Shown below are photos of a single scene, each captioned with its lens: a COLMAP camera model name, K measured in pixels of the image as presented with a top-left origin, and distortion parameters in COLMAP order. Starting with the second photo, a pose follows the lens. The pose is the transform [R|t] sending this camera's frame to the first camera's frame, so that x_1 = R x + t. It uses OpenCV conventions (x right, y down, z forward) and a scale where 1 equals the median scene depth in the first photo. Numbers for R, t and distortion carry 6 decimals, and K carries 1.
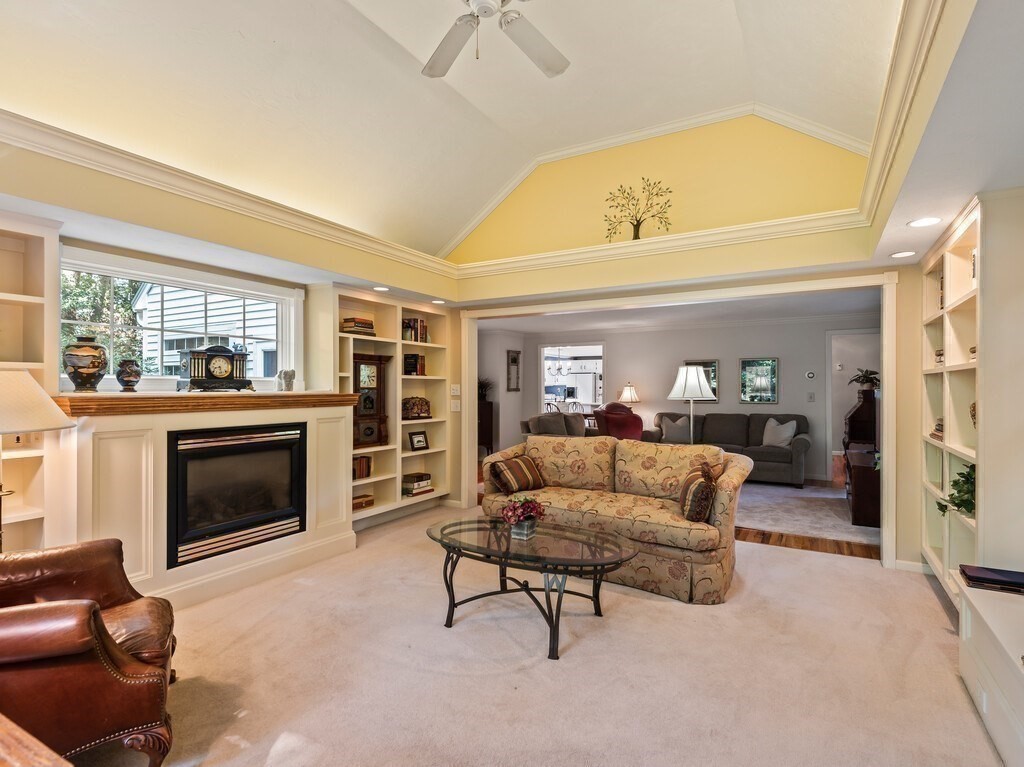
lens RADIAL K [[534.1, 0, 517.1], [0, 534.1, 391.5], [0, 0, 1]] dist [-0.001967, 0.000655]
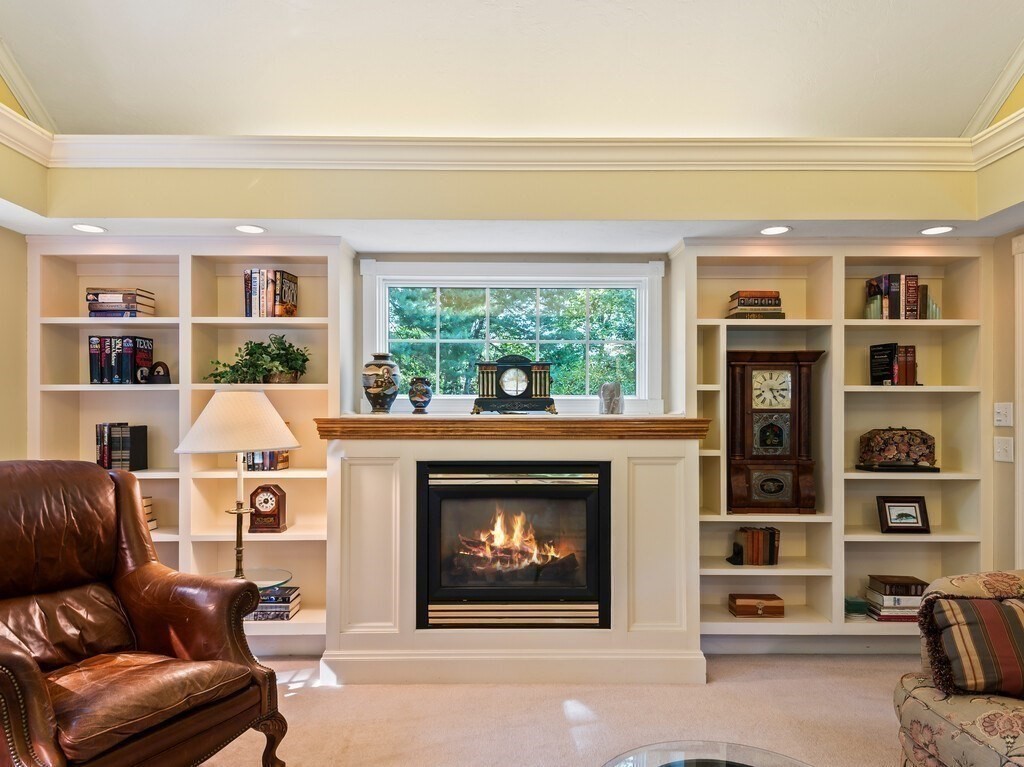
lens RADIAL K [[652.0, 0, 504.1], [0, 652.0, 412.3], [0, 0, 1]] dist [0.033813, -0.003983]
pose [[0.496223, 0.004330, -0.868184, 0.195308], [-0.007122, 0.999974, 0.000917, -0.002662], [0.868166, 0.005728, 0.496241, 0.408872]]
